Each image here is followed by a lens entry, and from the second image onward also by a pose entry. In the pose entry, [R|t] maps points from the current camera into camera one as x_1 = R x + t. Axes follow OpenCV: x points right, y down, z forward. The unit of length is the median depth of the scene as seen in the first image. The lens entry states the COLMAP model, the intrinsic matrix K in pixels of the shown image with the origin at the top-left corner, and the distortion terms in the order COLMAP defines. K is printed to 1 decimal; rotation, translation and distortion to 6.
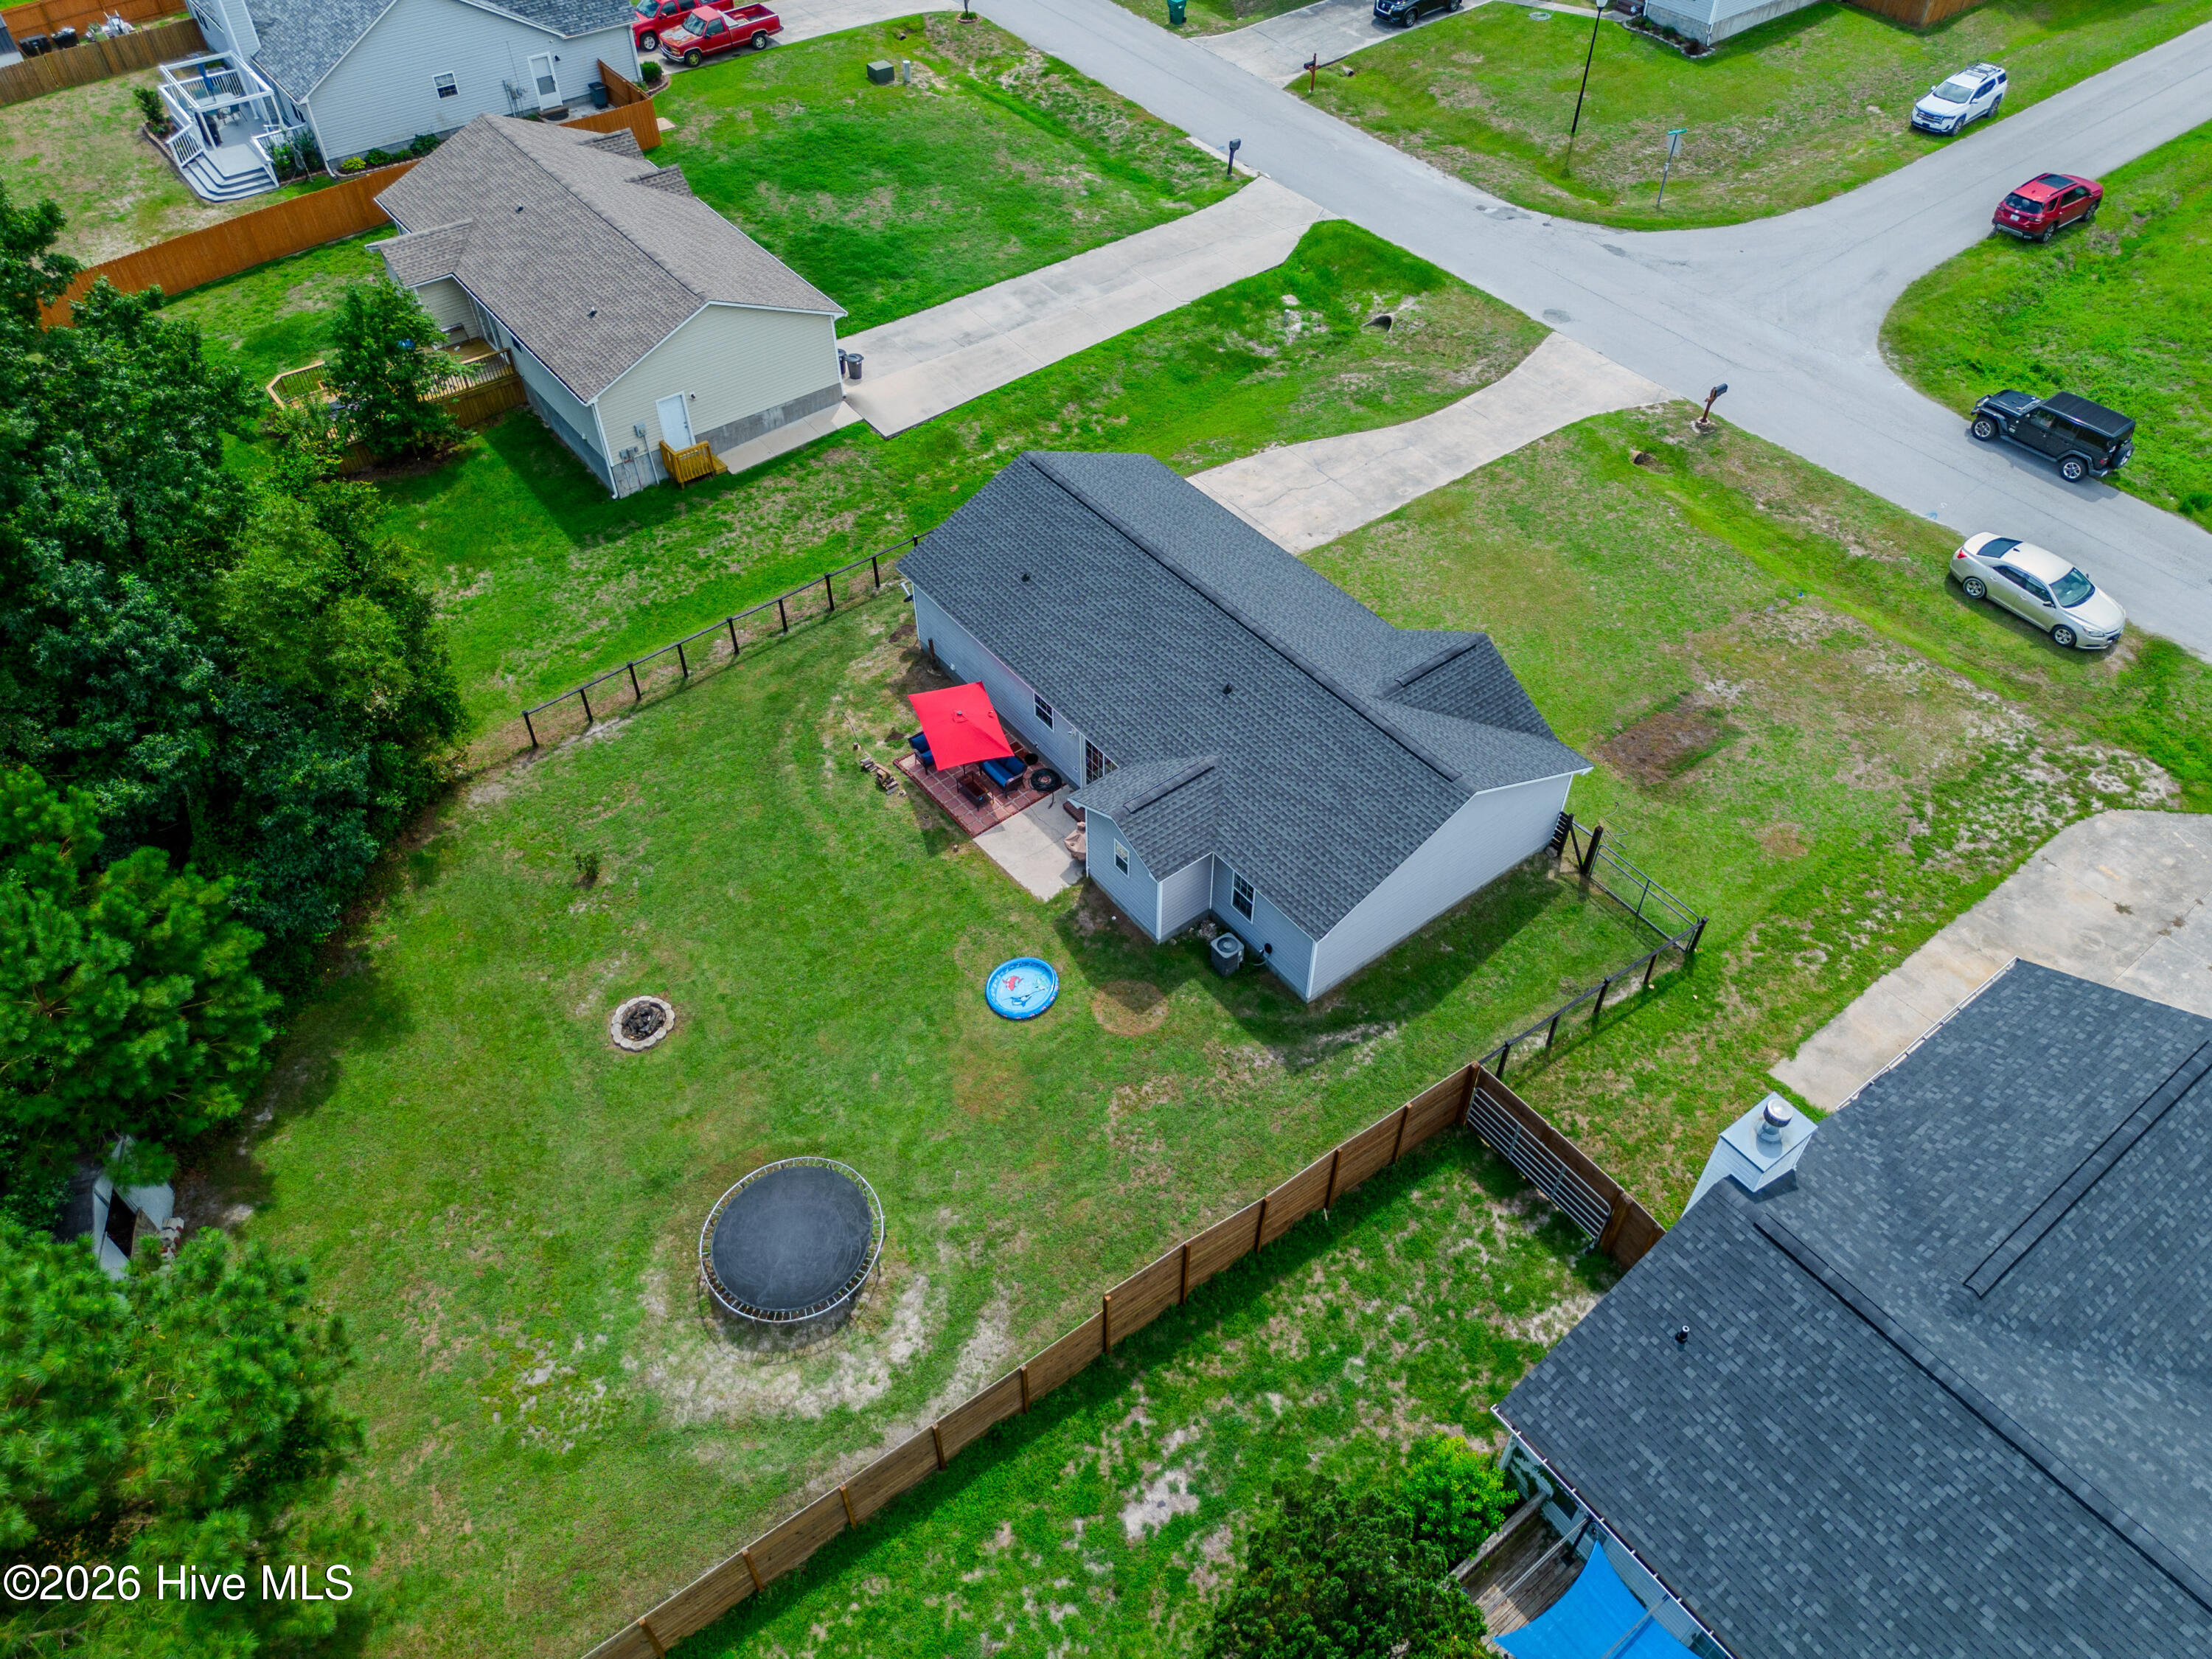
lens RADIAL K [[1576.4, 0, 1117.0], [0, 1576.4, 832.3], [0, 0, 1]] dist [0.063112, -0.056033]
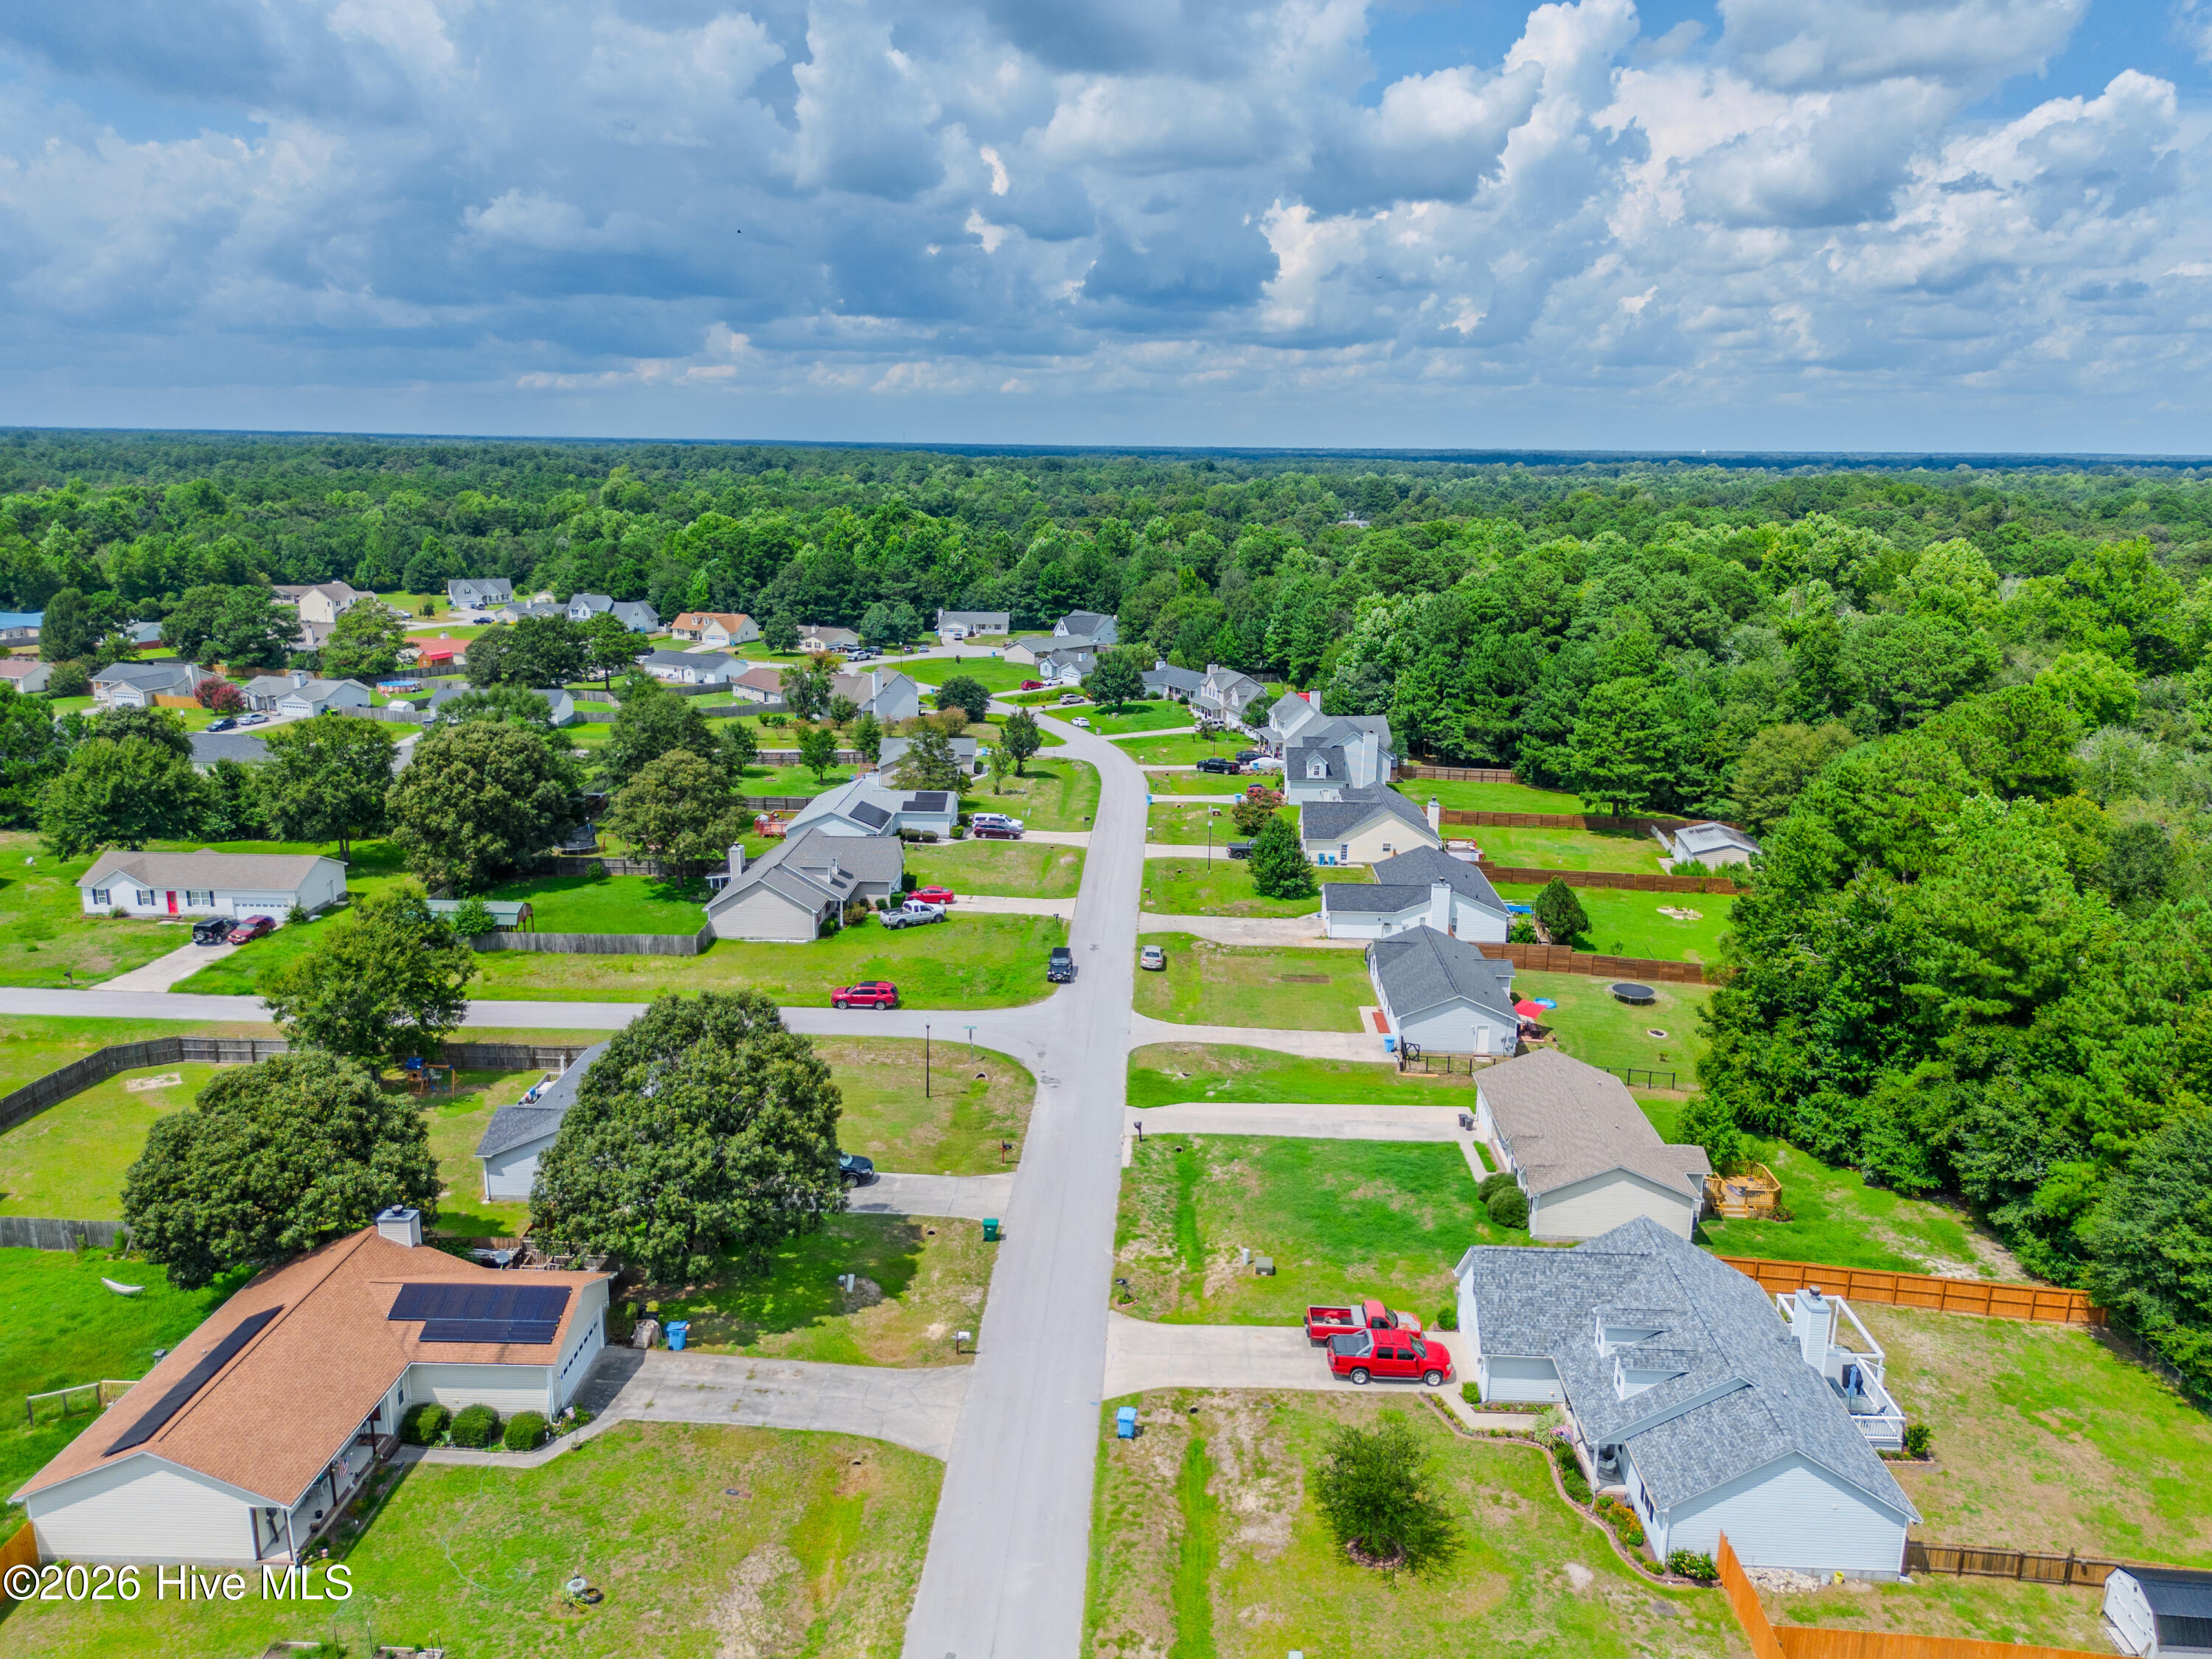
lens RADIAL K [[1576.4, 0, 1108.9], [0, 1576.4, 847.6], [0, 0, 1]] dist [0.063112, -0.056033]
pose [[-0.763804, -0.170959, 0.622395, -1.278365], [0.455654, 0.540147, 0.707546, -2.653224], [-0.457146, 0.824023, -0.334669, 2.084475]]
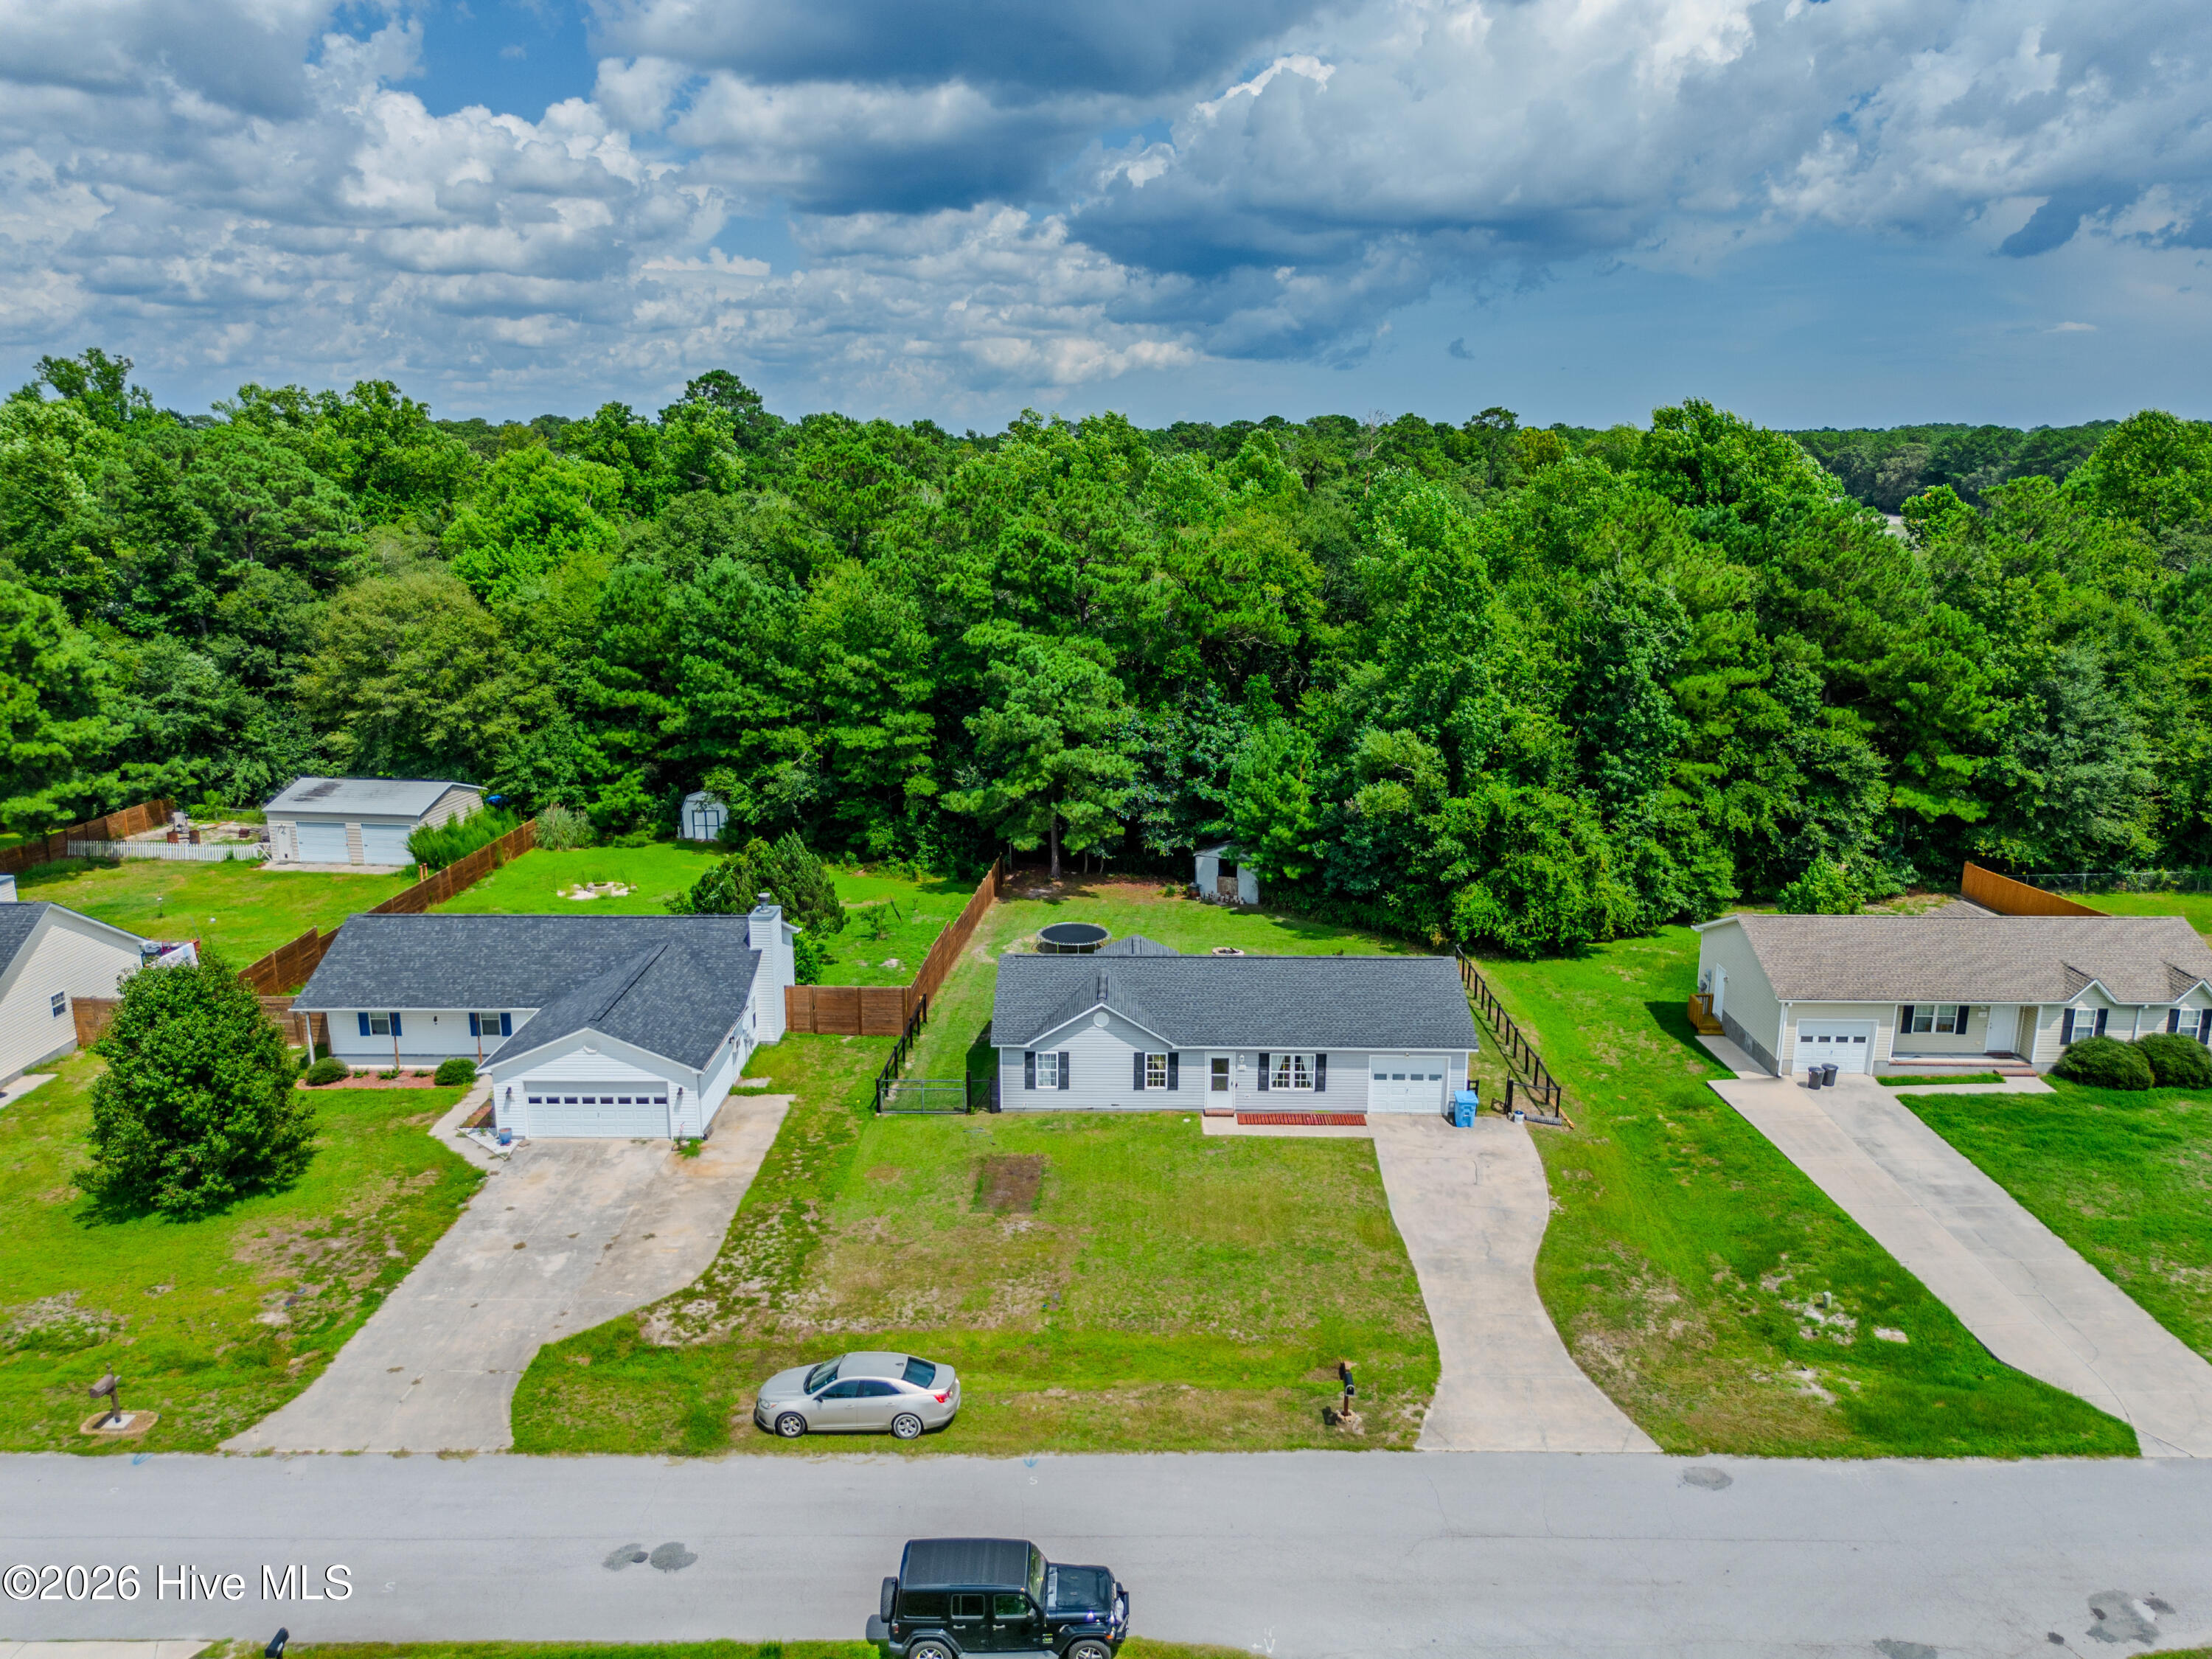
lens RADIAL K [[1576.4, 0, 1114.0], [0, 1576.4, 848.8], [0, 0, 1]] dist [0.063112, -0.056033]
pose [[-0.618850, 0.190106, -0.762158, 1.218919], [-0.569248, 0.560057, 0.601908, -1.012597], [0.541278, 0.806347, -0.238374, 1.178618]]
